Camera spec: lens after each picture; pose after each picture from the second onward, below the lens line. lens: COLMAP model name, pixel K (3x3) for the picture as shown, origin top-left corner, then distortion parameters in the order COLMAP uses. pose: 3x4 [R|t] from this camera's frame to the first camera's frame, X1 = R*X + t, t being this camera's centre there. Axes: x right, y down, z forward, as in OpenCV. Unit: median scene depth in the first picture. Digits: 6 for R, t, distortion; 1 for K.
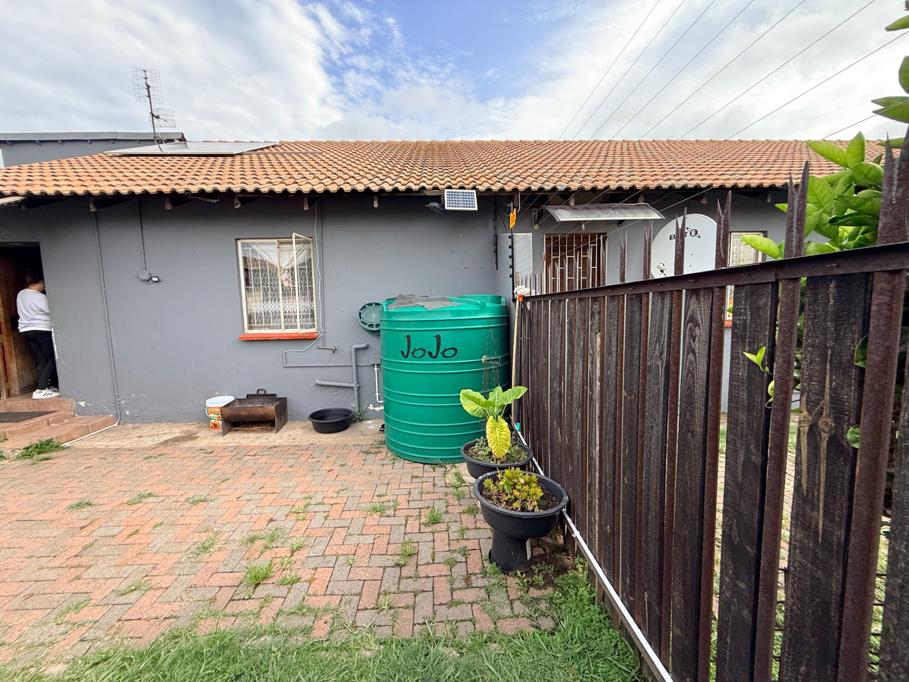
lens RADIAL K [[361.1, 0, 451.7], [0, 361.1, 339.1], [0, 0, 1]] dist [-0.003430, 0.000059]
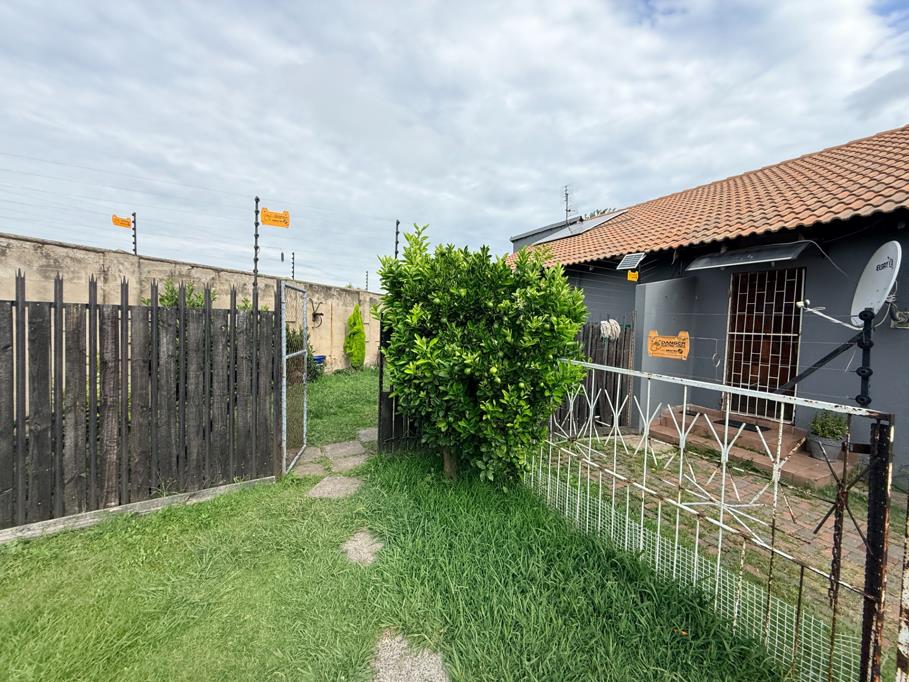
lens RADIAL K [[361.1, 0, 455.1], [0, 361.1, 337.4], [0, 0, 1]] dist [-0.003430, 0.000059]
pose [[0.417693, 0.081535, -0.904922, 0.498633], [-0.136687, 0.990269, 0.026133, -0.005452], [0.898248, 0.112775, 0.424774, -0.116109]]
